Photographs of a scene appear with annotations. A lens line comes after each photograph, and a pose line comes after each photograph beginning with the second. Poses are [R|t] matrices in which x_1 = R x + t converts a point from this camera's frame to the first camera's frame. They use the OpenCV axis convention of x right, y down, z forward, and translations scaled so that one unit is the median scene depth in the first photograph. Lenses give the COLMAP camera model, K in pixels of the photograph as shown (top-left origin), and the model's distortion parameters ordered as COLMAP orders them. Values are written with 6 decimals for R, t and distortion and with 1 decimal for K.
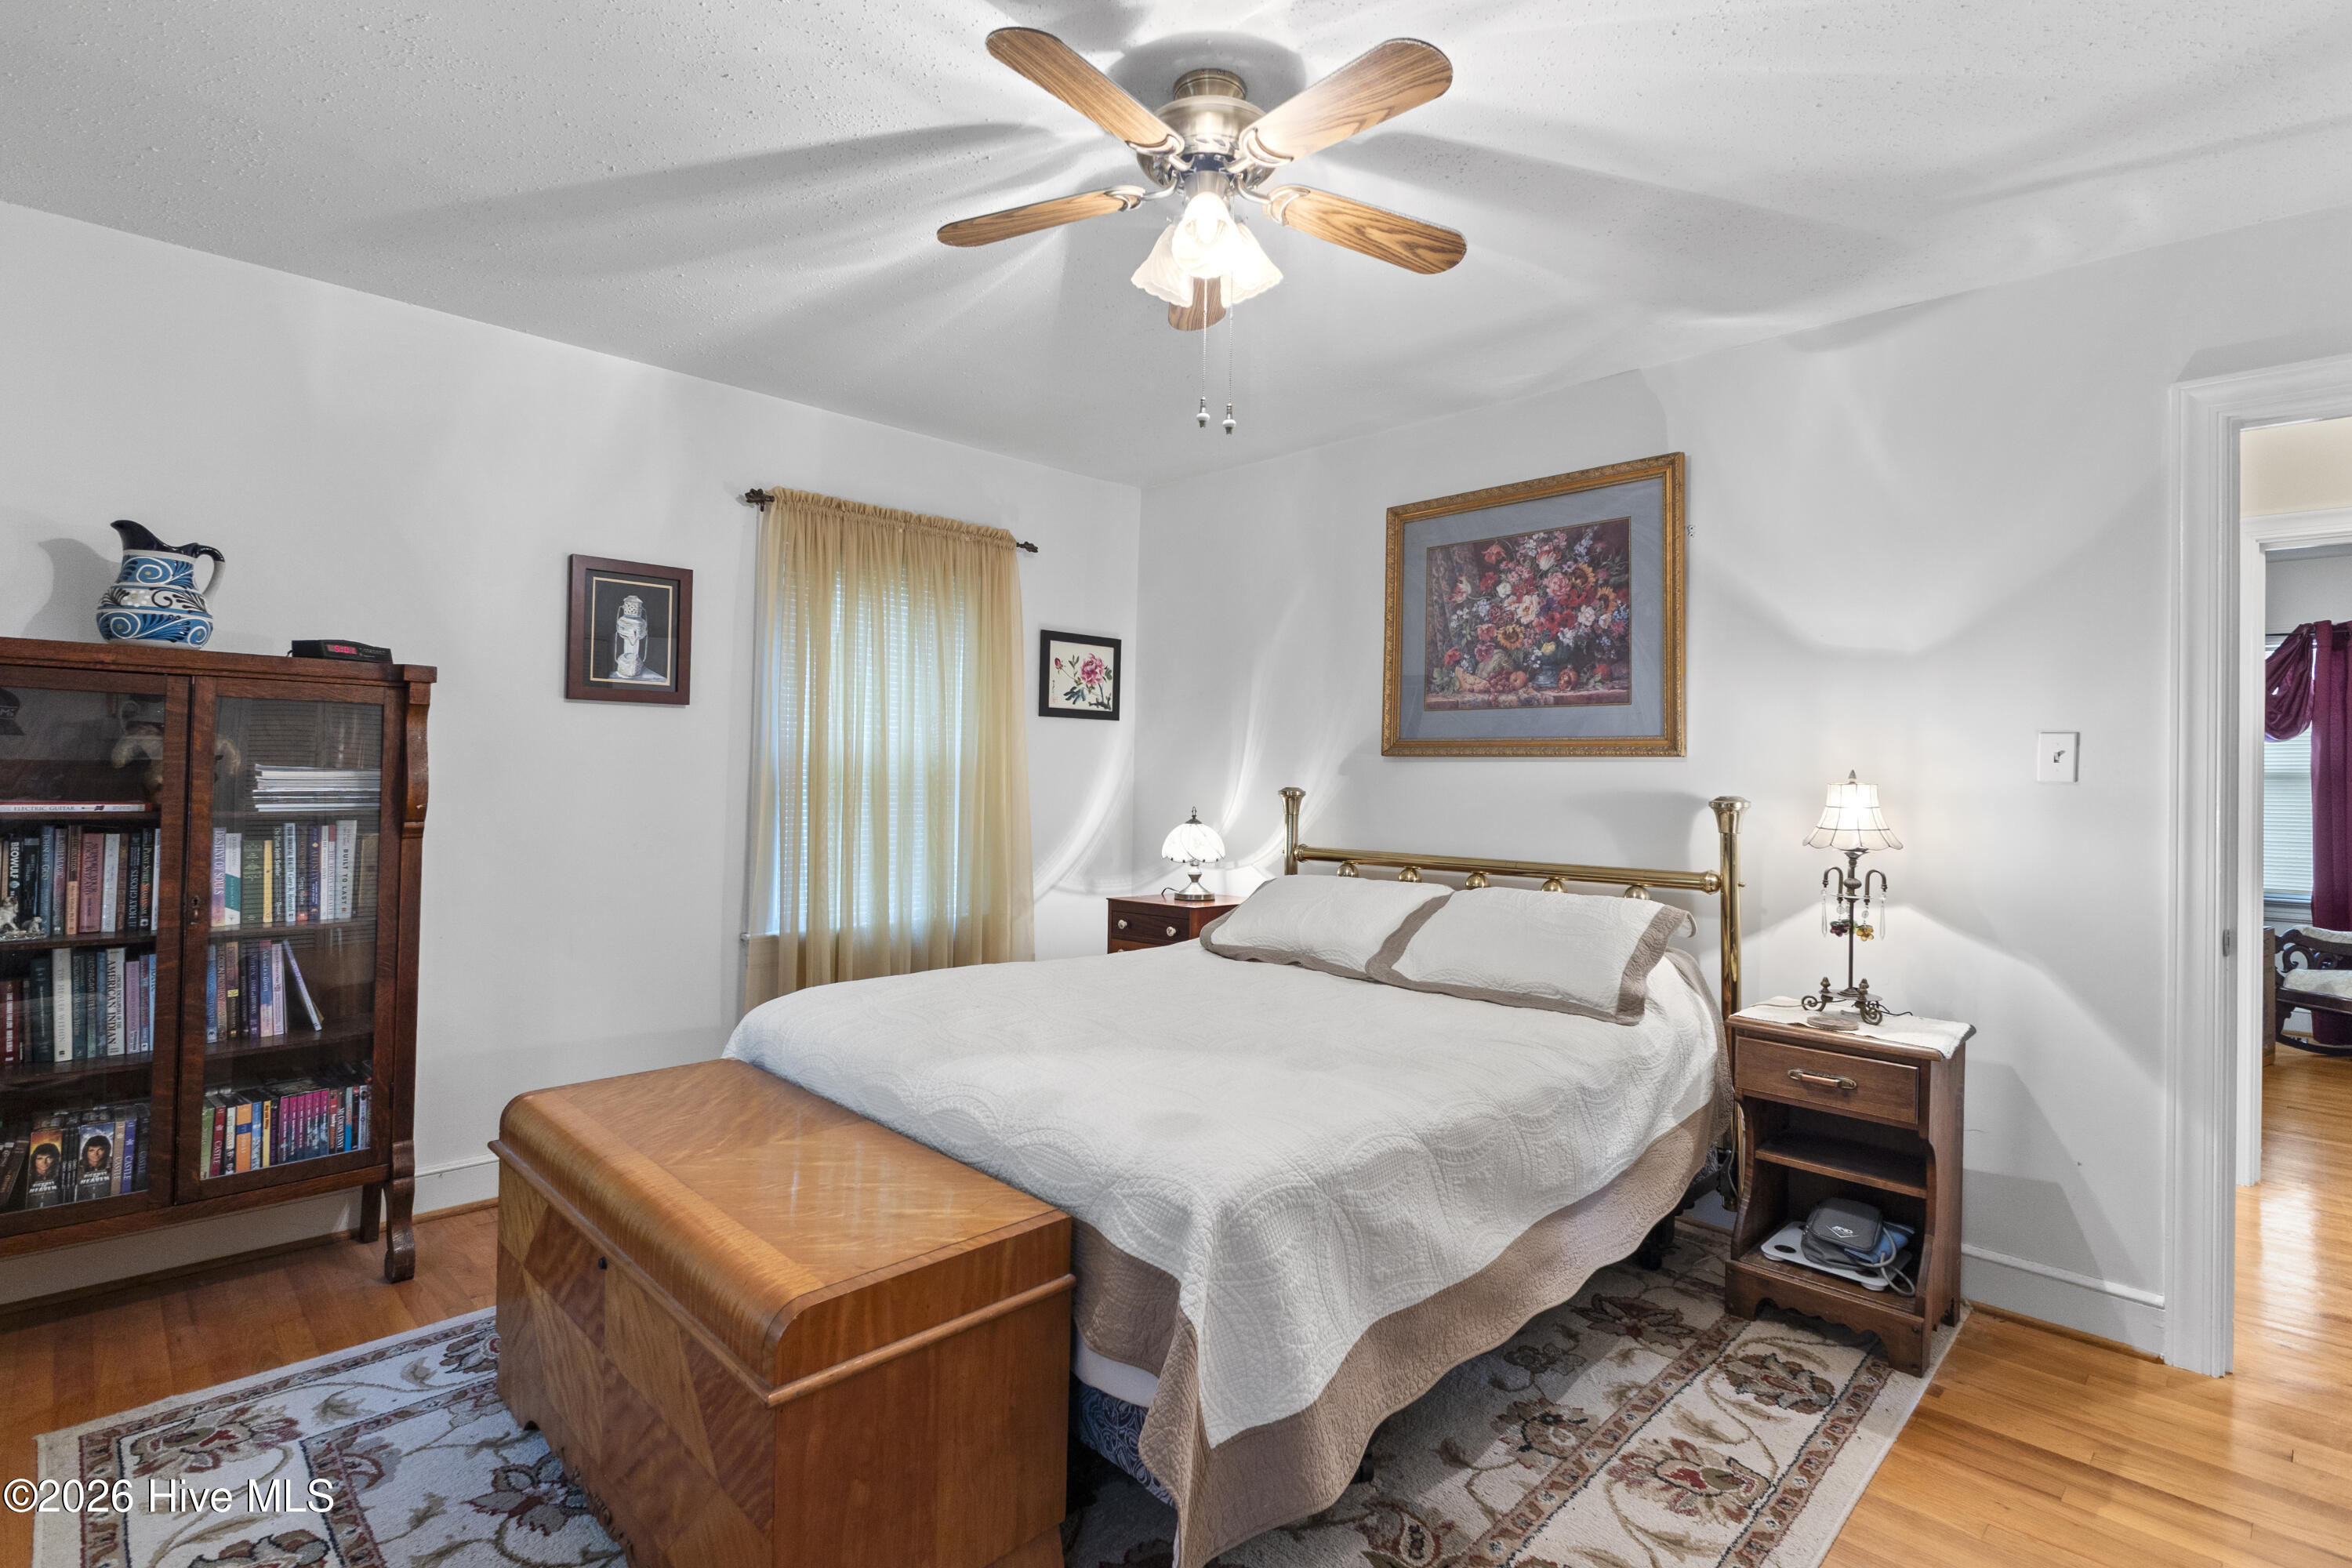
lens RADIAL K [[1103.5, 0, 1194.1], [0, 1103.5, 771.3], [0, 0, 1]] dist [-0.002604, -0.002250]
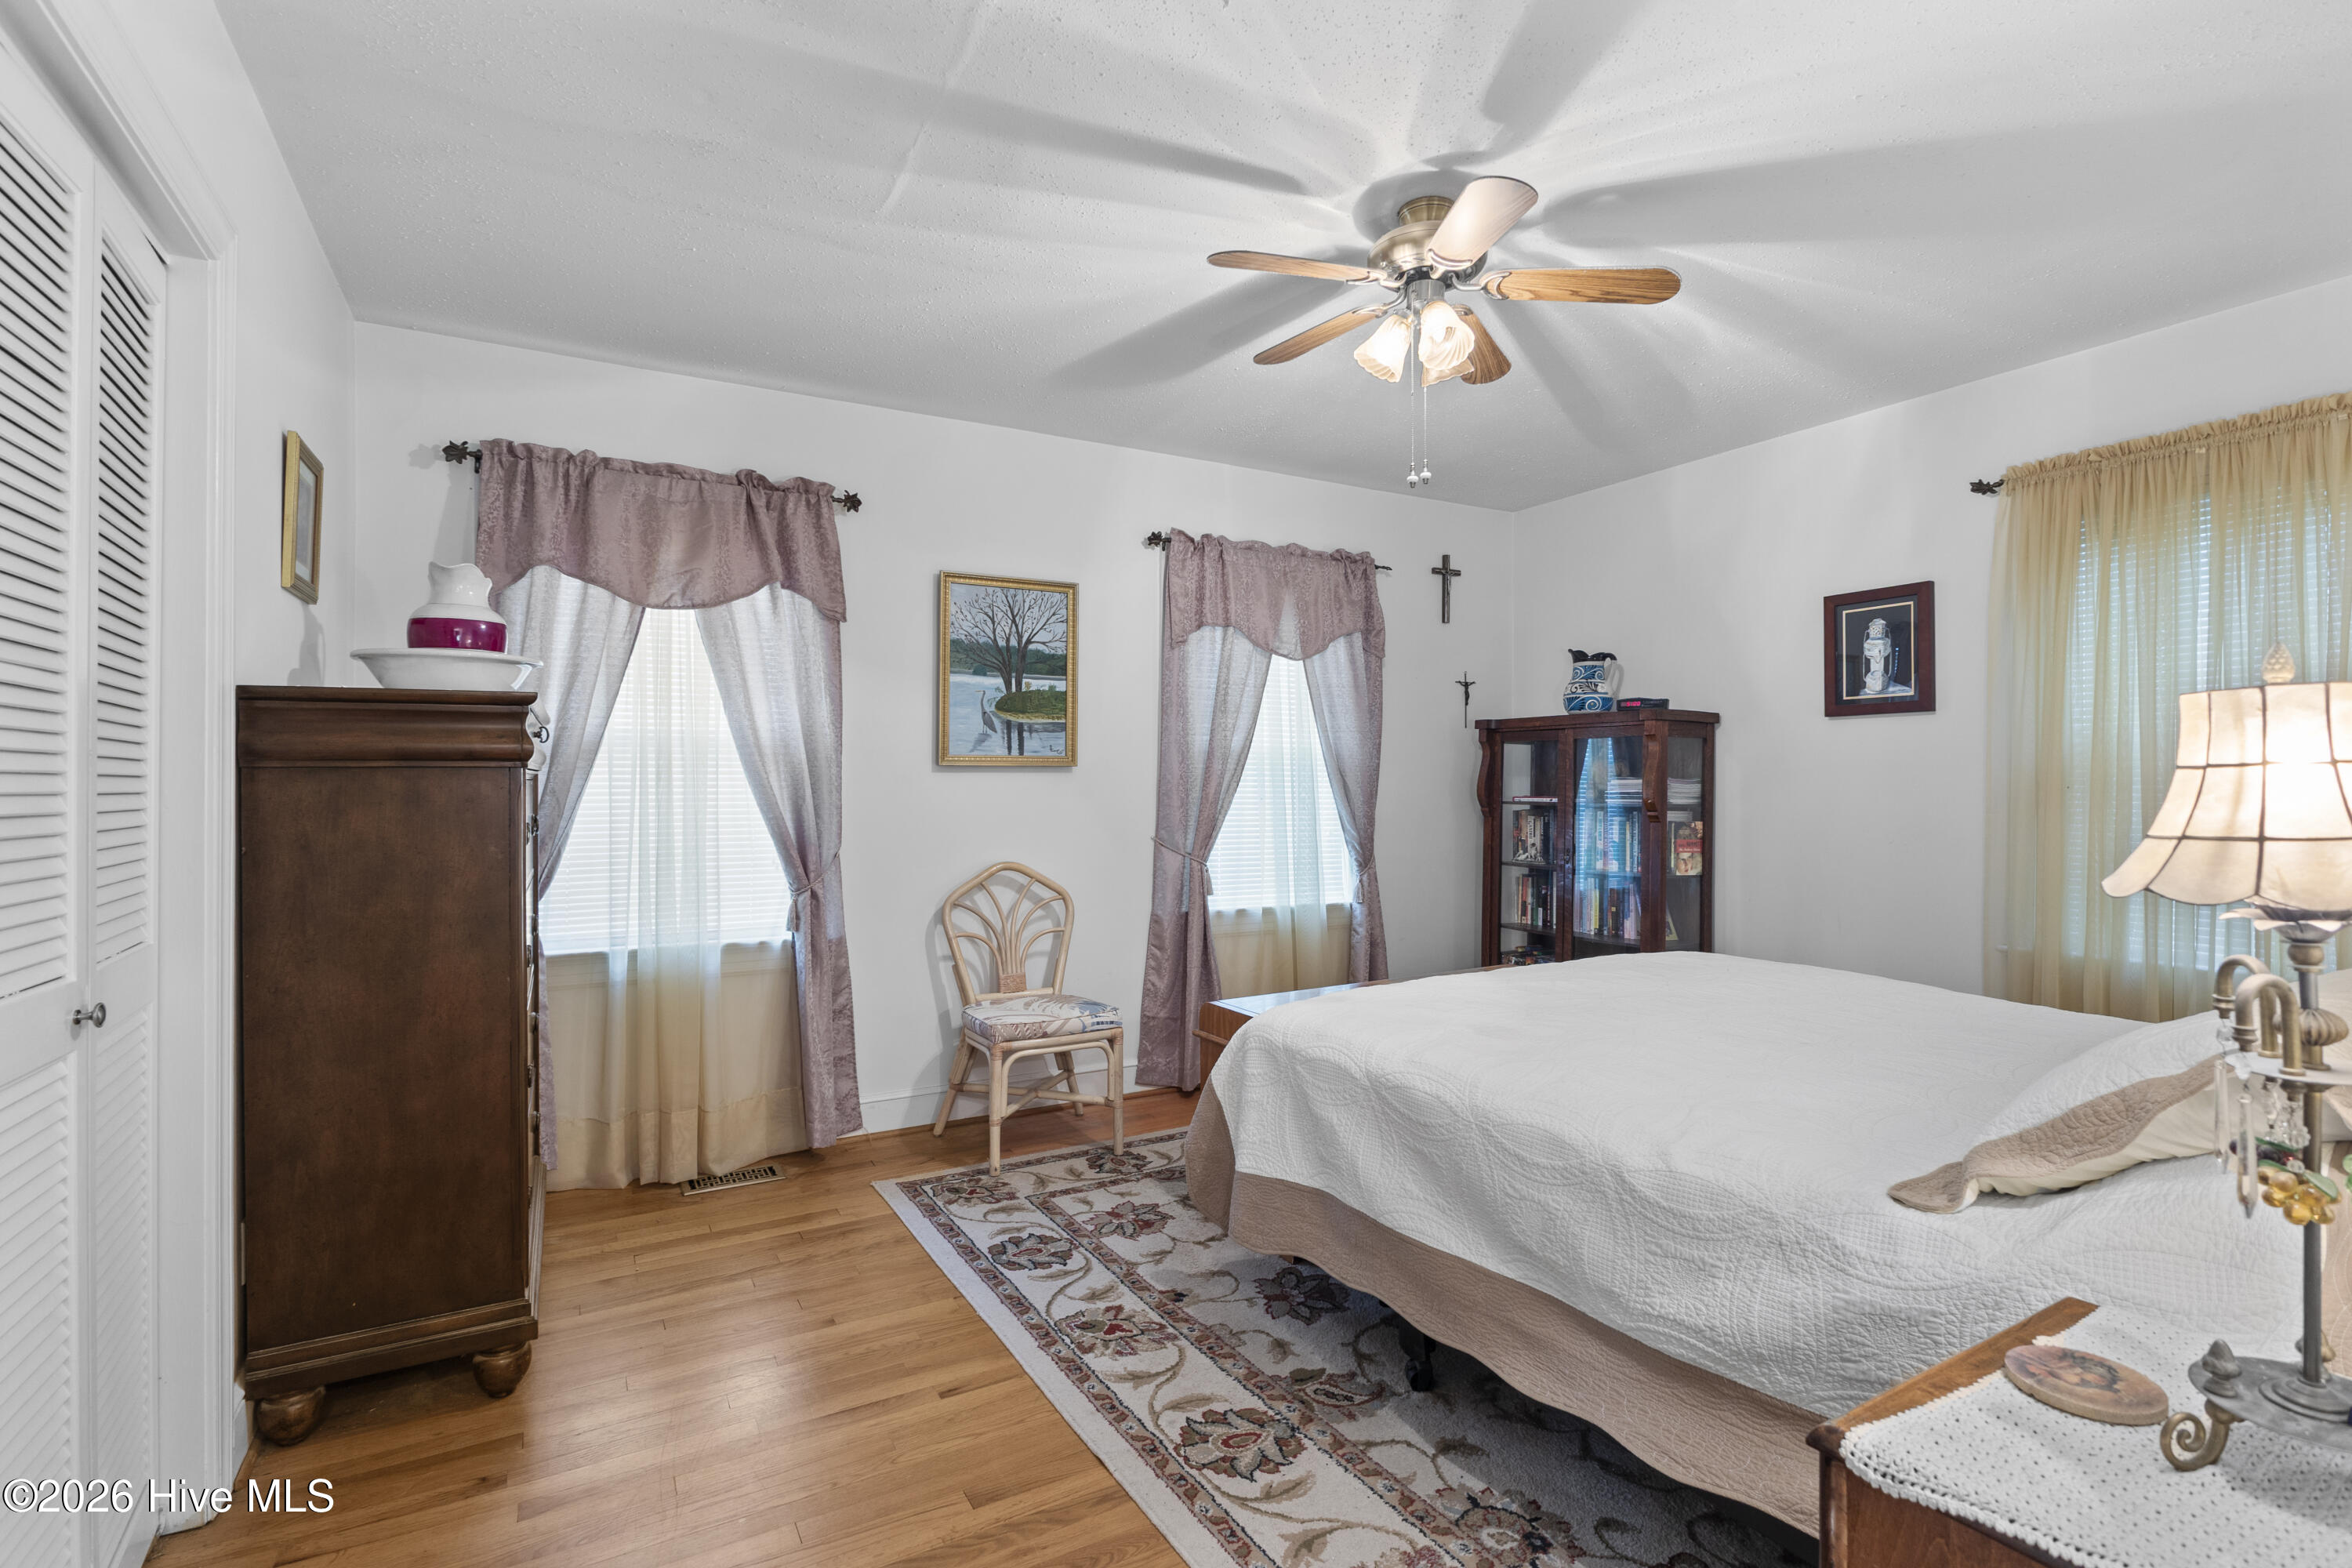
lens RADIAL K [[1103.5, 0, 1188.5], [0, 1103.5, 788.2], [0, 0, 1]] dist [-0.002604, -0.002250]
pose [[-0.247215, -0.015317, -0.968840, 0.762130], [-0.001741, 0.999880, -0.015364, 0.031138], [0.968959, -0.002111, -0.247212, 0.617553]]
